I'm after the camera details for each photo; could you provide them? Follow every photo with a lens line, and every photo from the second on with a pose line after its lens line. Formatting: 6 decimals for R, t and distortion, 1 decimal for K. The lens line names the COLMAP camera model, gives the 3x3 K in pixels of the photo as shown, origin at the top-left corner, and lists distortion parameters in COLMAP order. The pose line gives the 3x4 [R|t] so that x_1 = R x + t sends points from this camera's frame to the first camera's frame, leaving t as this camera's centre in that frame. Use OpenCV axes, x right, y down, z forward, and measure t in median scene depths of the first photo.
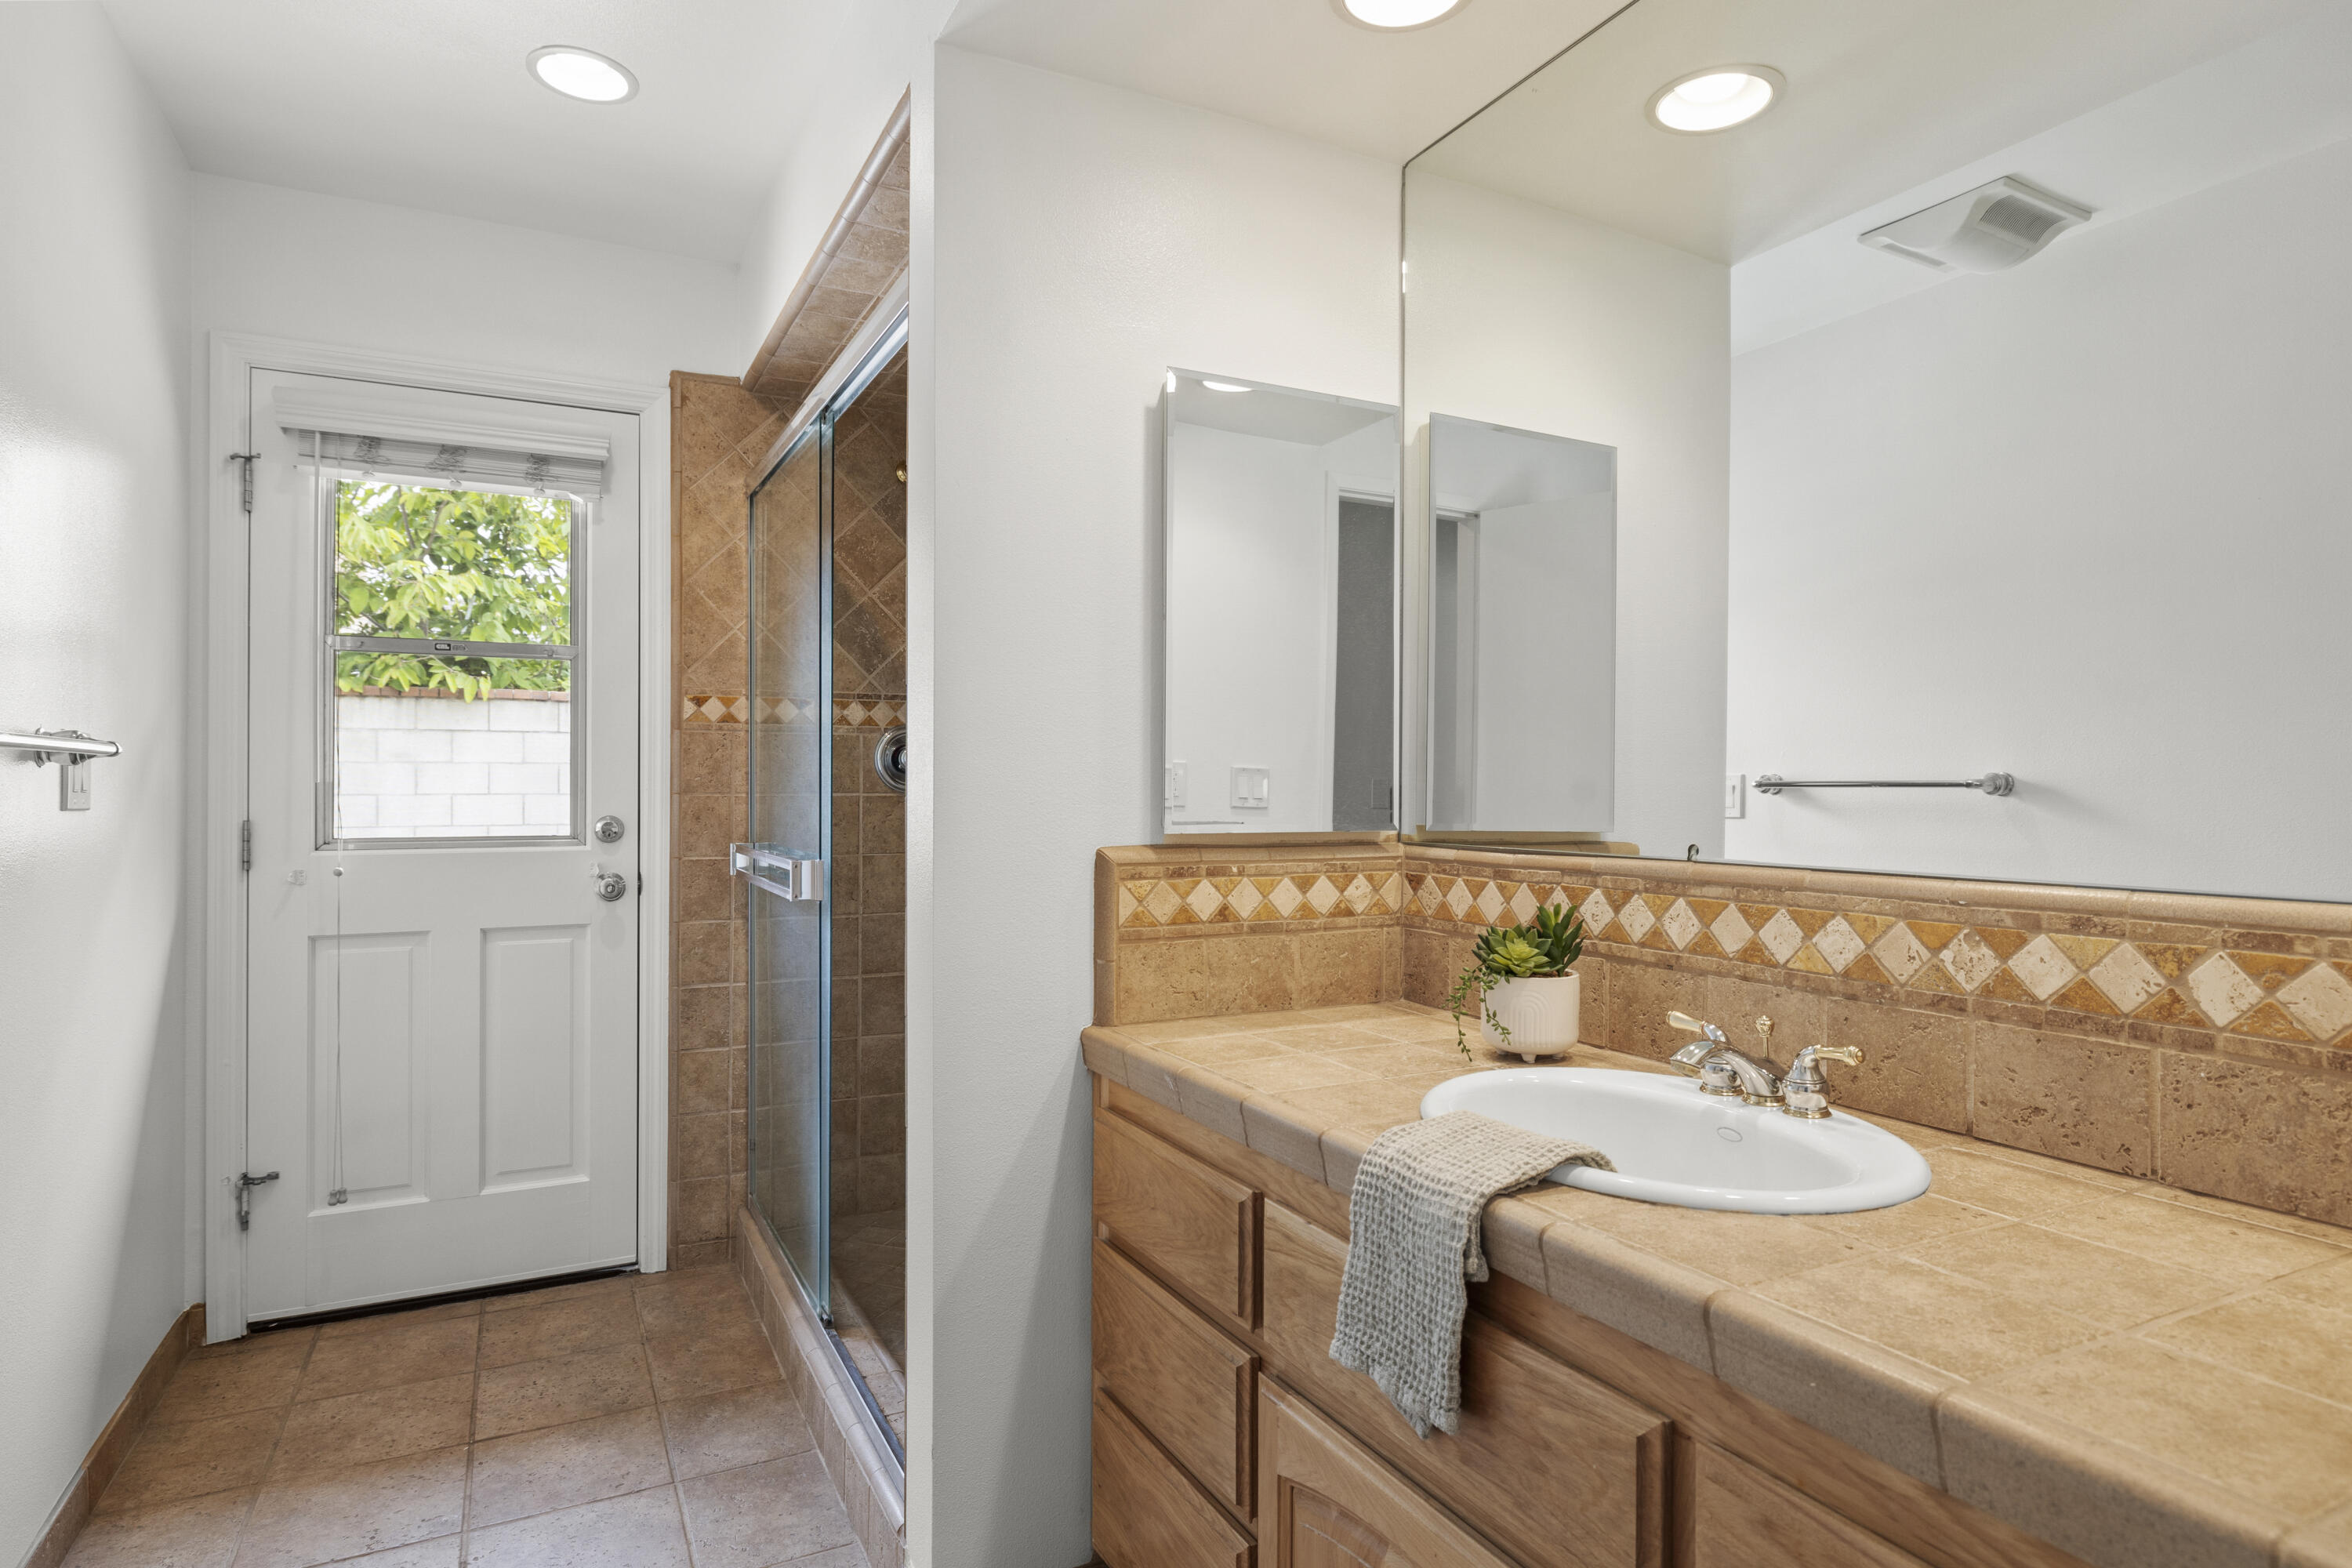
lens RADIAL K [[1274.0, 0, 1177.3], [0, 1274.0, 780.7], [0, 0, 1]] dist [0.003605, -0.001336]
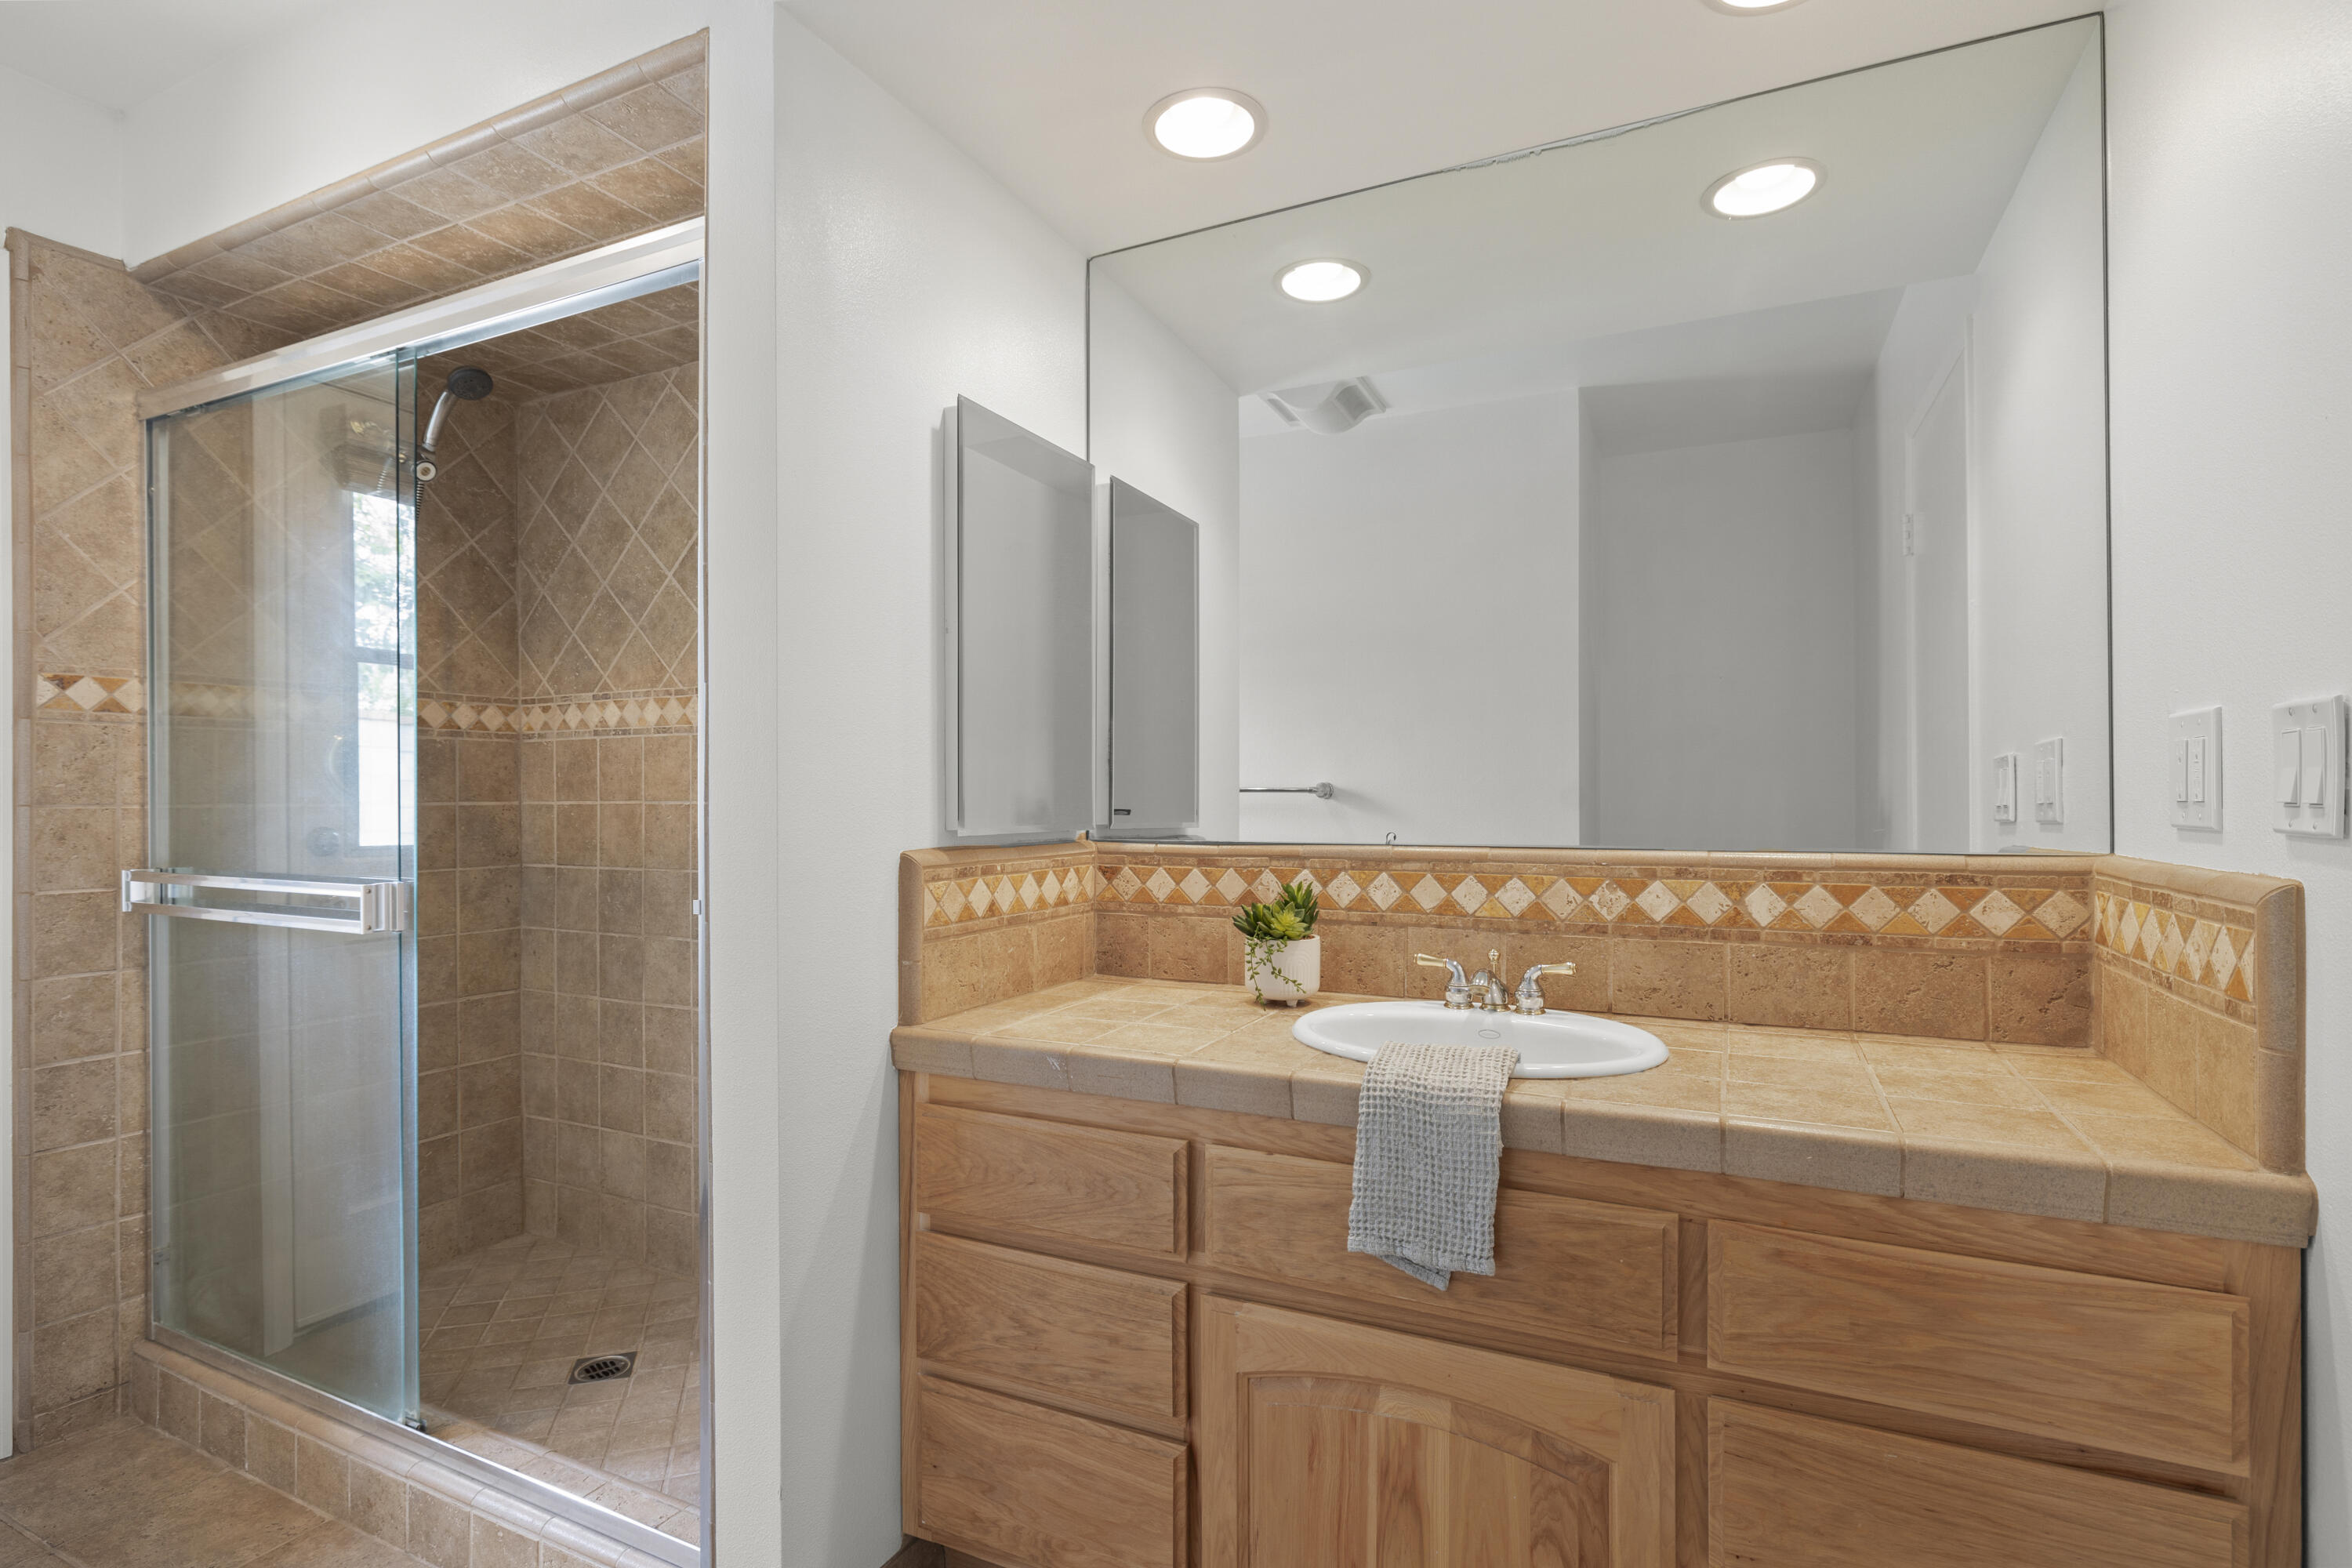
lens RADIAL K [[1121.7, 0, 1173.2], [0, 1121.7, 796.9], [0, 0, 1]] dist [-0.005294, 0.001160]
pose [[0.801688, -0.004704, 0.597724, -0.425460], [0.001321, 0.999981, 0.006099, 0.003557], [-0.597742, -0.004100, 0.801678, 0.149957]]
